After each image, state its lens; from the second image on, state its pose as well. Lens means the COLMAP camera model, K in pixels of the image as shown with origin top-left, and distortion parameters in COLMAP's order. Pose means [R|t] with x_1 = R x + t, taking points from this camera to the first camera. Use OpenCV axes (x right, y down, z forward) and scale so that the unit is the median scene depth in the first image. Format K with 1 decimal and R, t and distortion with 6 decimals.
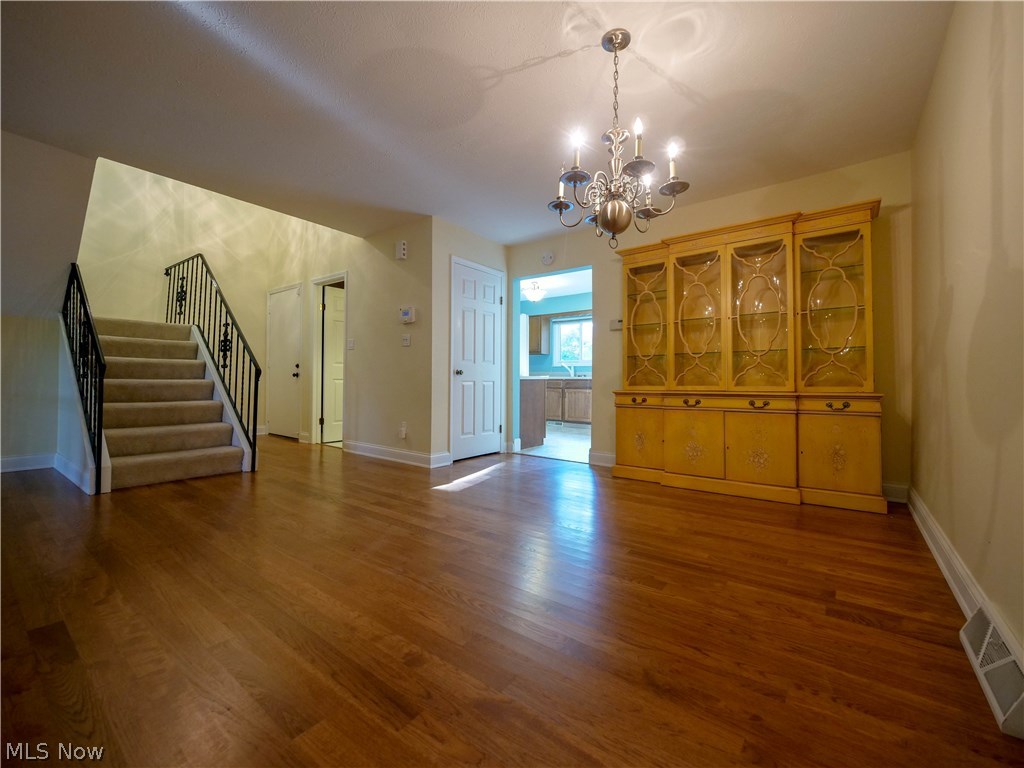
lens RADIAL K [[430.2, 0, 510.2], [0, 430.2, 379.3], [0, 0, 1]] dist [-0.001060, 0.000404]
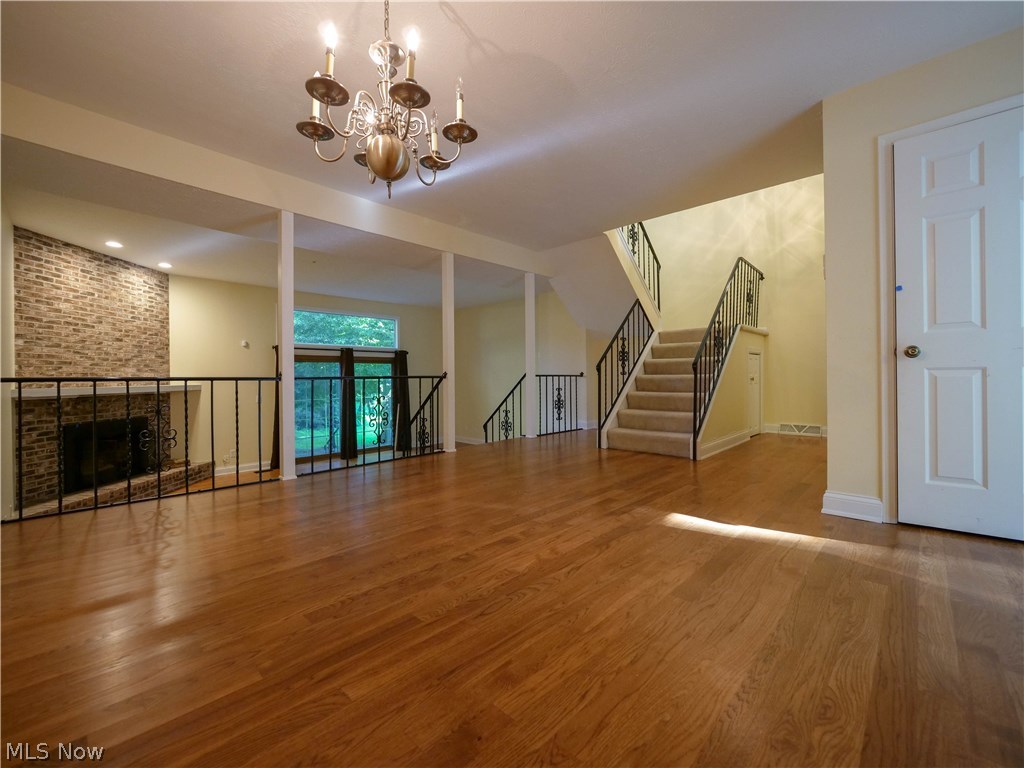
lens RADIAL K [[430.2, 0, 508.2], [0, 430.2, 384.2], [0, 0, 1]] dist [-0.001060, 0.000404]
pose [[-0.116575, 0.006563, -0.993160, 0.690495], [0.009512, 0.999940, 0.005491, 0.022941], [0.993136, -0.008807, -0.116630, 0.909983]]
